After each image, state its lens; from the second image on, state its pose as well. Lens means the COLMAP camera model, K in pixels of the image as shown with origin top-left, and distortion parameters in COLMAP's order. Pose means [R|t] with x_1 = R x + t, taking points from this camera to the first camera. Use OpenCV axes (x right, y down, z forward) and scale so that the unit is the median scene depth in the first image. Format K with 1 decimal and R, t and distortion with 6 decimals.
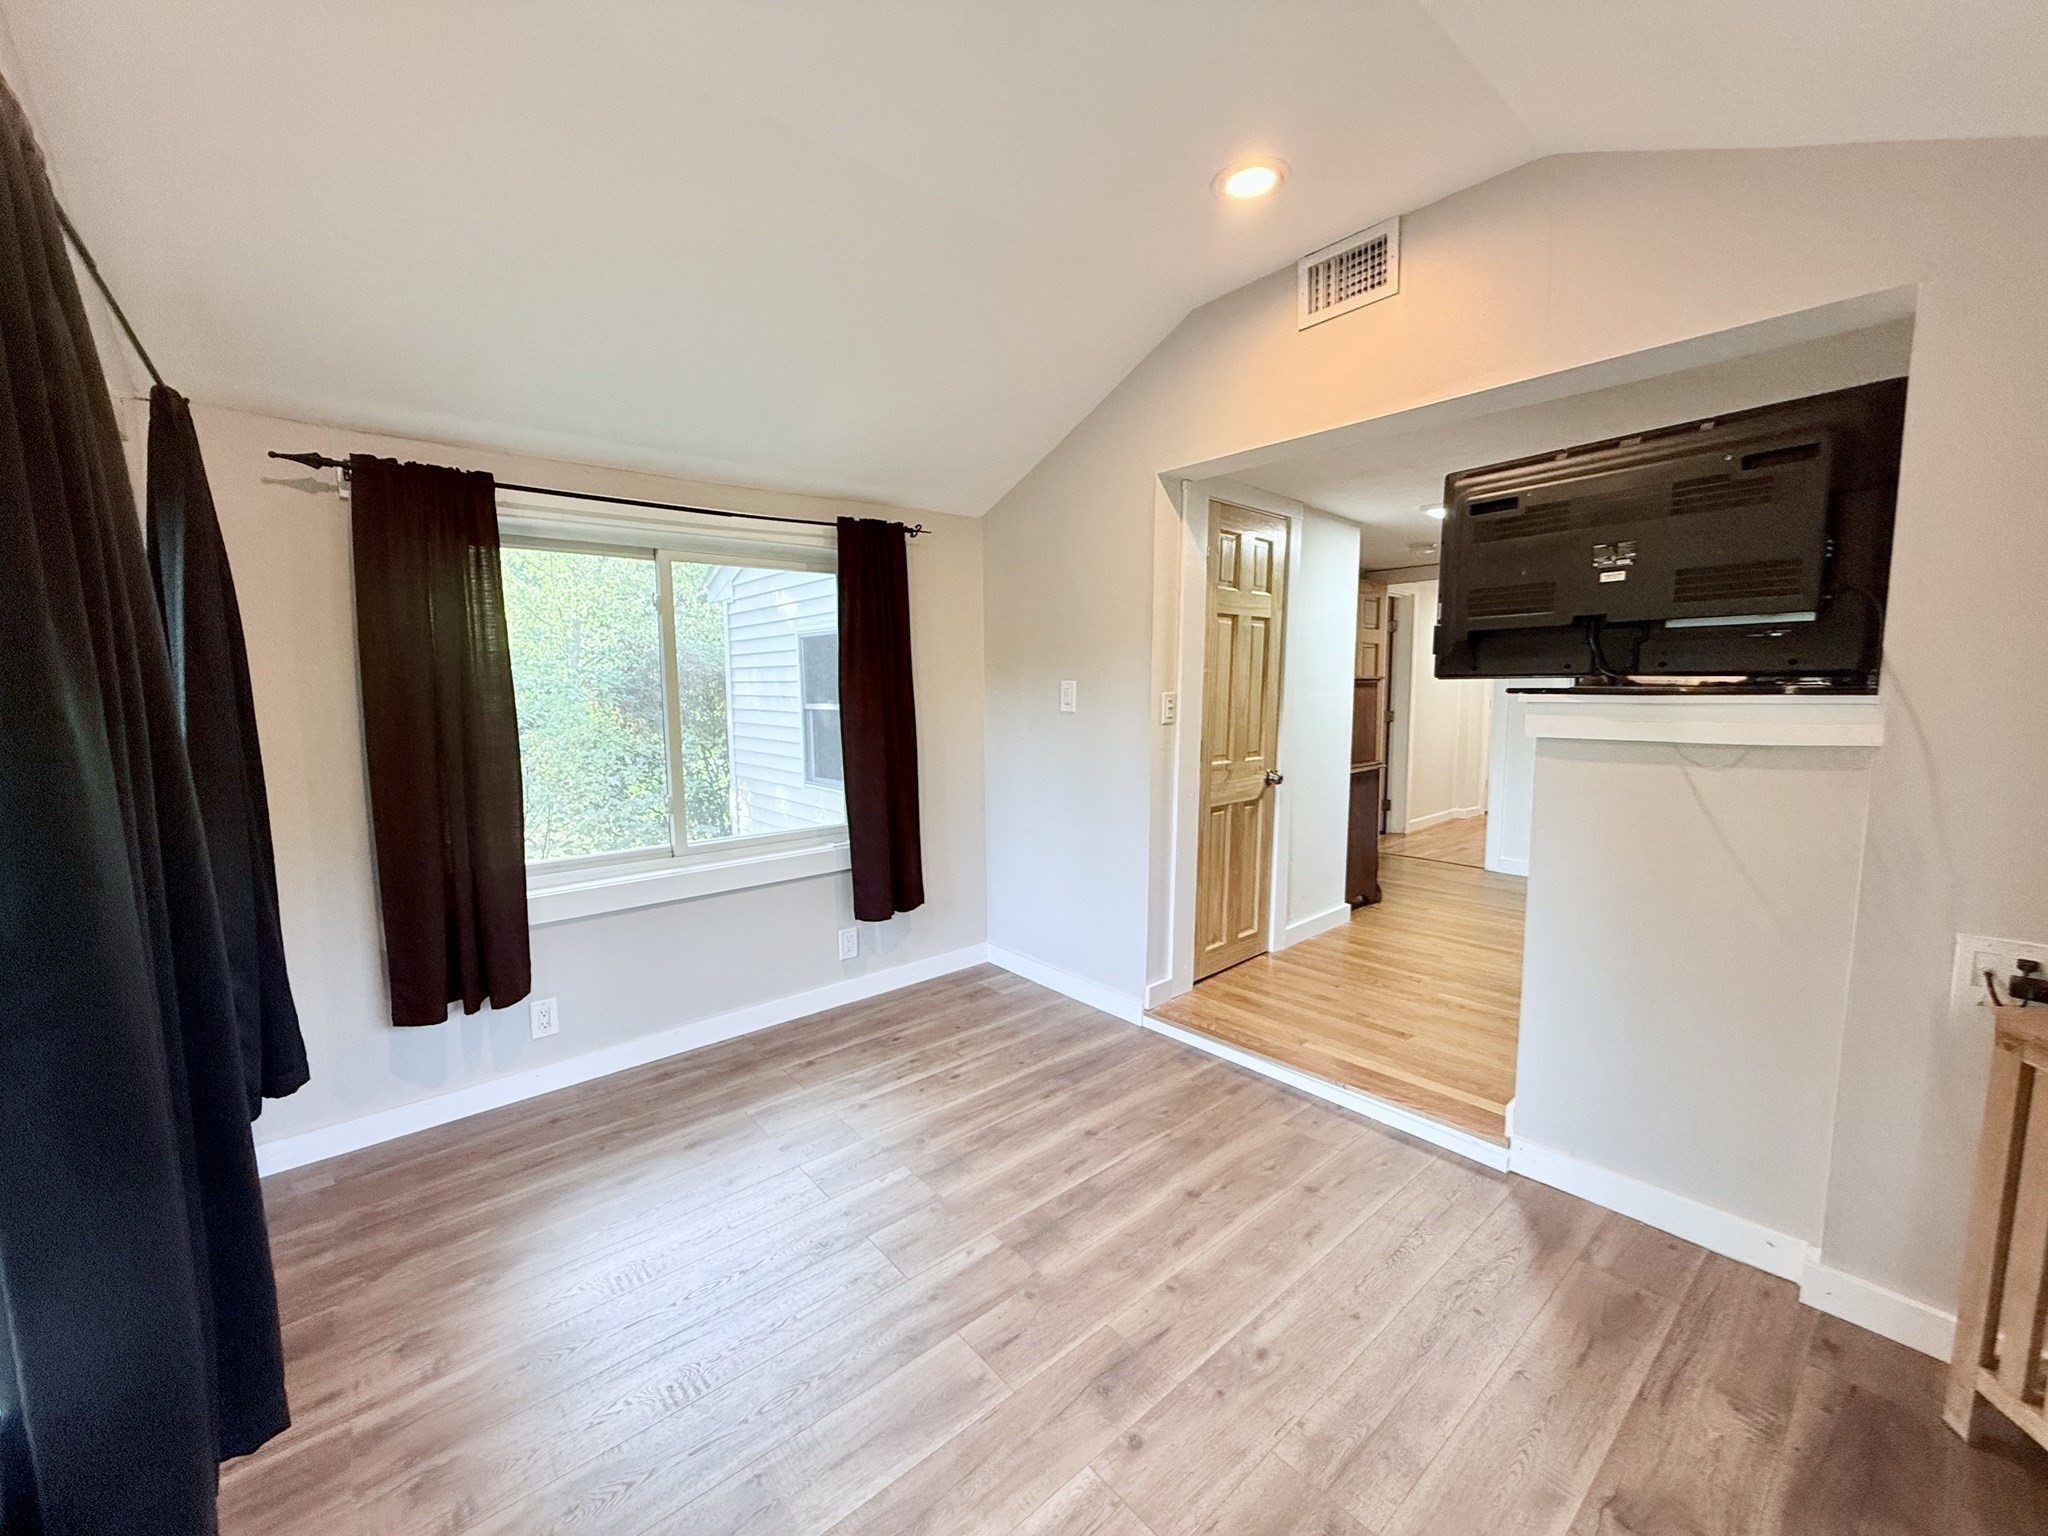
lens RADIAL K [[815.9, 0, 1015.4], [0, 815.9, 773.9], [0, 0, 1]] dist [0.002120, -0.000571]
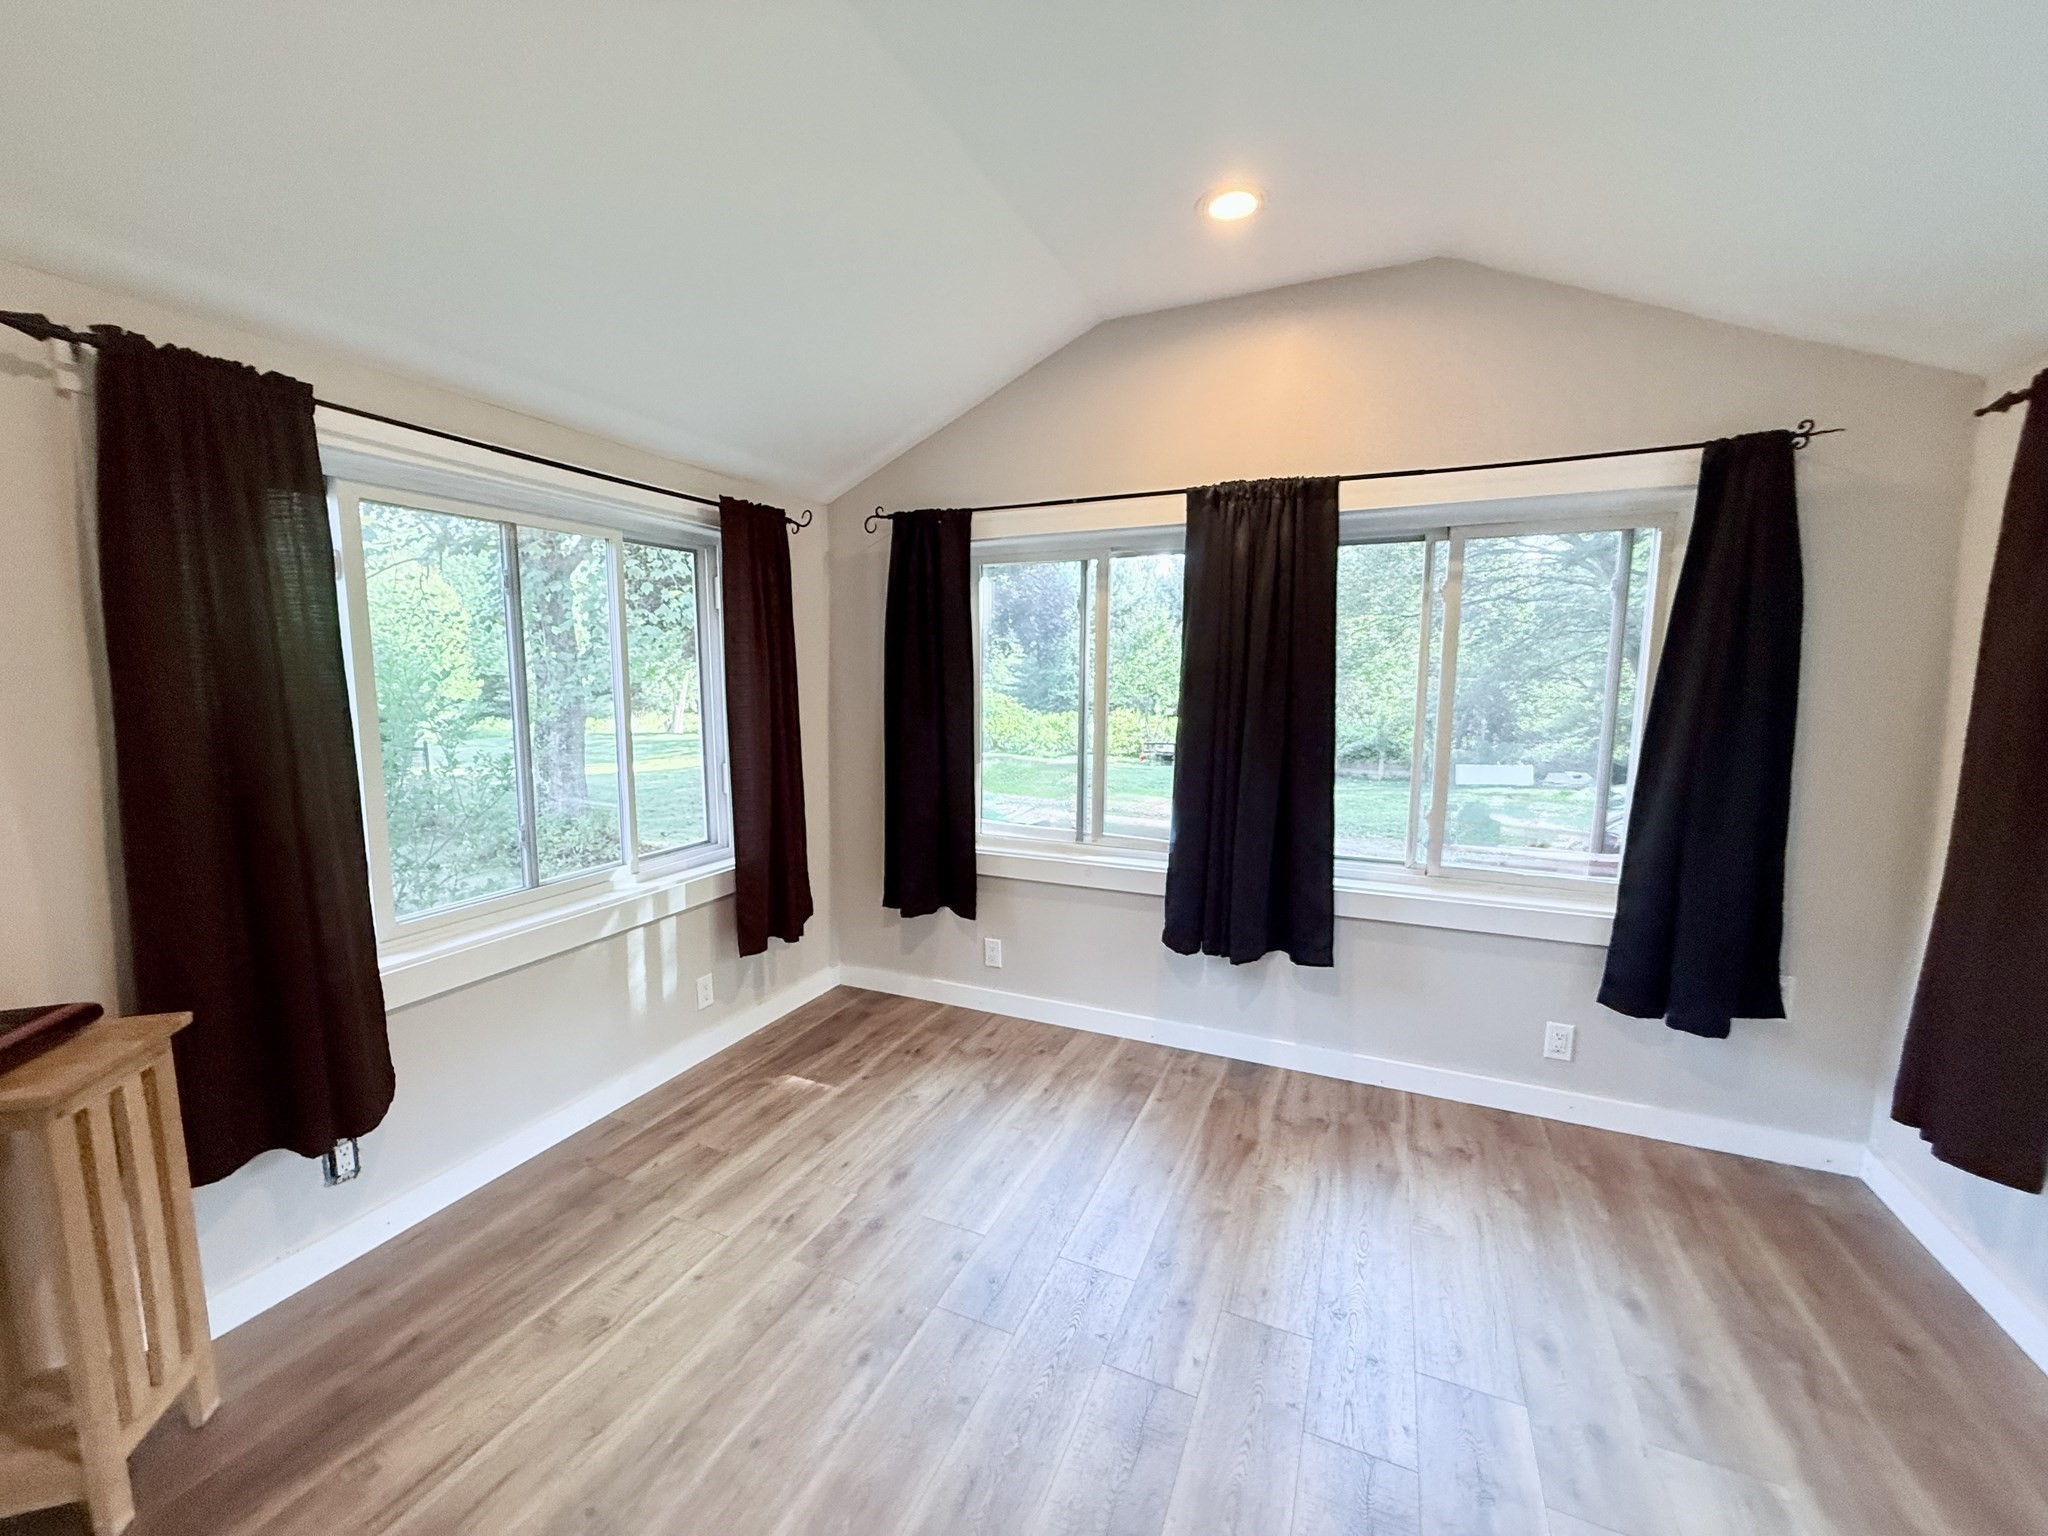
lens RADIAL K [[815.9, 0, 1017.4], [0, 815.9, 764.1], [0, 0, 1]] dist [0.002120, -0.000571]
pose [[-0.897365, 0.069724, -0.435746, 0.400232], [-0.035887, 0.972638, 0.229537, -0.191959], [0.439827, 0.221616, -0.870309, 1.384636]]
